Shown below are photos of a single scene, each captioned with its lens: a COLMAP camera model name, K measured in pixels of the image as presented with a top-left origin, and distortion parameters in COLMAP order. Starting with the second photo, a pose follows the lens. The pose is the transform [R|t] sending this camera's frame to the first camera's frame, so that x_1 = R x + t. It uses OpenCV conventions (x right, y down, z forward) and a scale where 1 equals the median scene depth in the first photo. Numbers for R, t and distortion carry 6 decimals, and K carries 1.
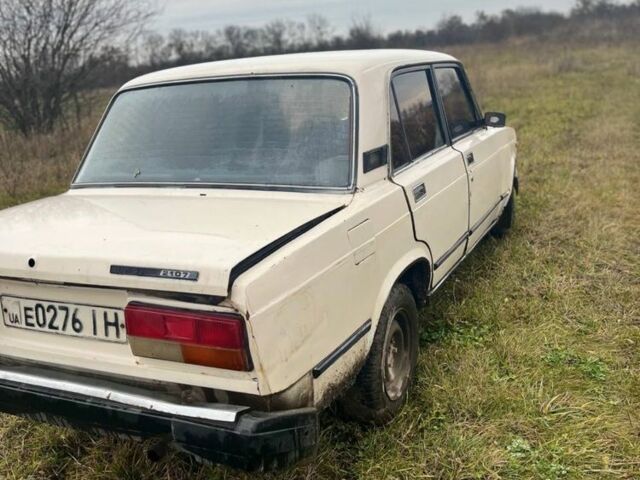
lens RADIAL K [[671.9, 0, 320.0], [0, 671.9, 240.0], [0, 0, 1]] dist [0.022650, 0.007675]
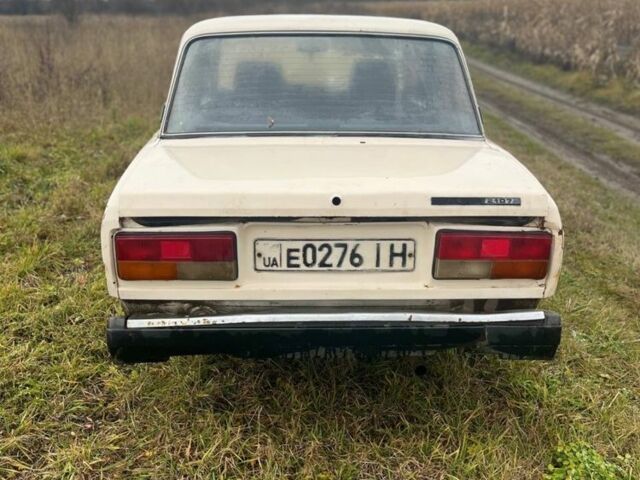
lens RADIAL K [[671.9, 0, 320.0], [0, 671.9, 240.0], [0, 0, 1]] dist [0.022650, 0.007675]
pose [[0.887297, -0.063316, 0.456832, -0.890939], [0.045837, 0.997734, 0.049255, 0.039727], [-0.458916, -0.022764, 0.888188, 0.083045]]
